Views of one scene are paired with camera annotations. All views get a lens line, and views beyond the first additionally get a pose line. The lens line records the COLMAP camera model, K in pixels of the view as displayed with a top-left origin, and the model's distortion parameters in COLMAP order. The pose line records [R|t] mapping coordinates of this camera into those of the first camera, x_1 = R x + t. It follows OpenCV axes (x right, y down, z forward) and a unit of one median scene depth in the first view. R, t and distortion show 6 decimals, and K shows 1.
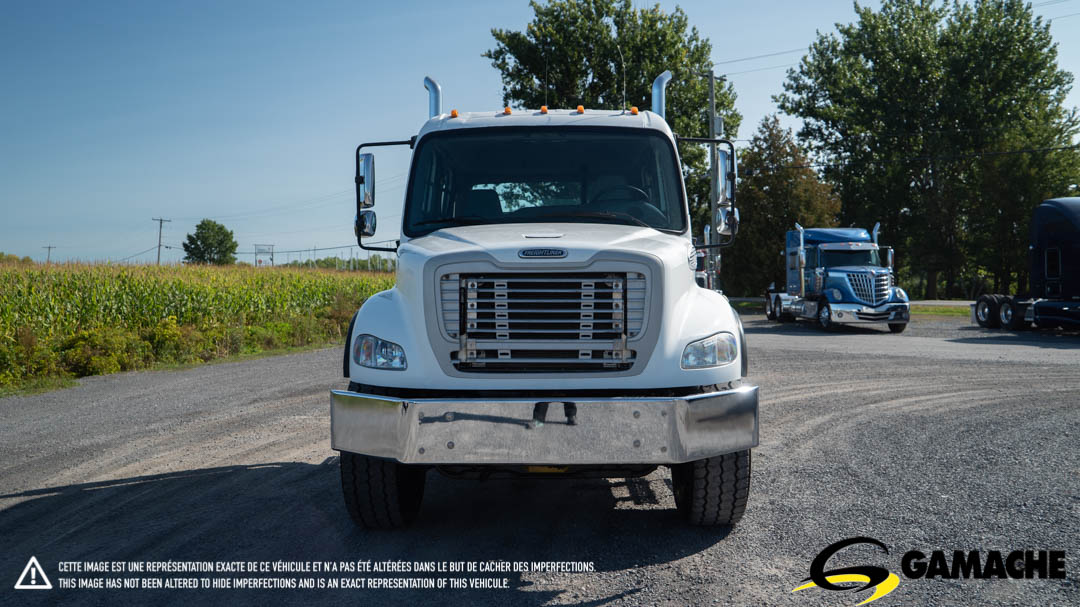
lens RADIAL K [[919.3, 0, 538.0], [0, 919.3, 300.5], [0, 0, 1]] dist [-0.064312, -0.001302]
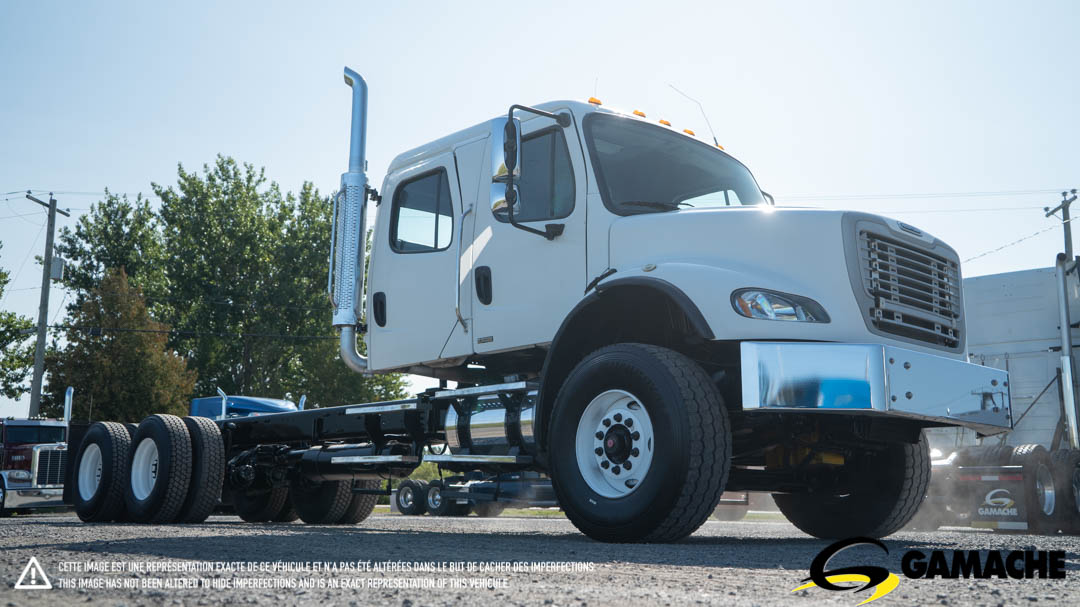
lens RADIAL K [[1085.8, 0, 540.8], [0, 1085.8, 305.8], [0, 0, 1]] dist [0.036726, 0.000000]
pose [[0.713400, 0.146846, 0.685198, -0.109325], [0.001121, 0.977557, -0.210669, 0.028624], [-0.700756, 0.151060, 0.697225, 0.041869]]
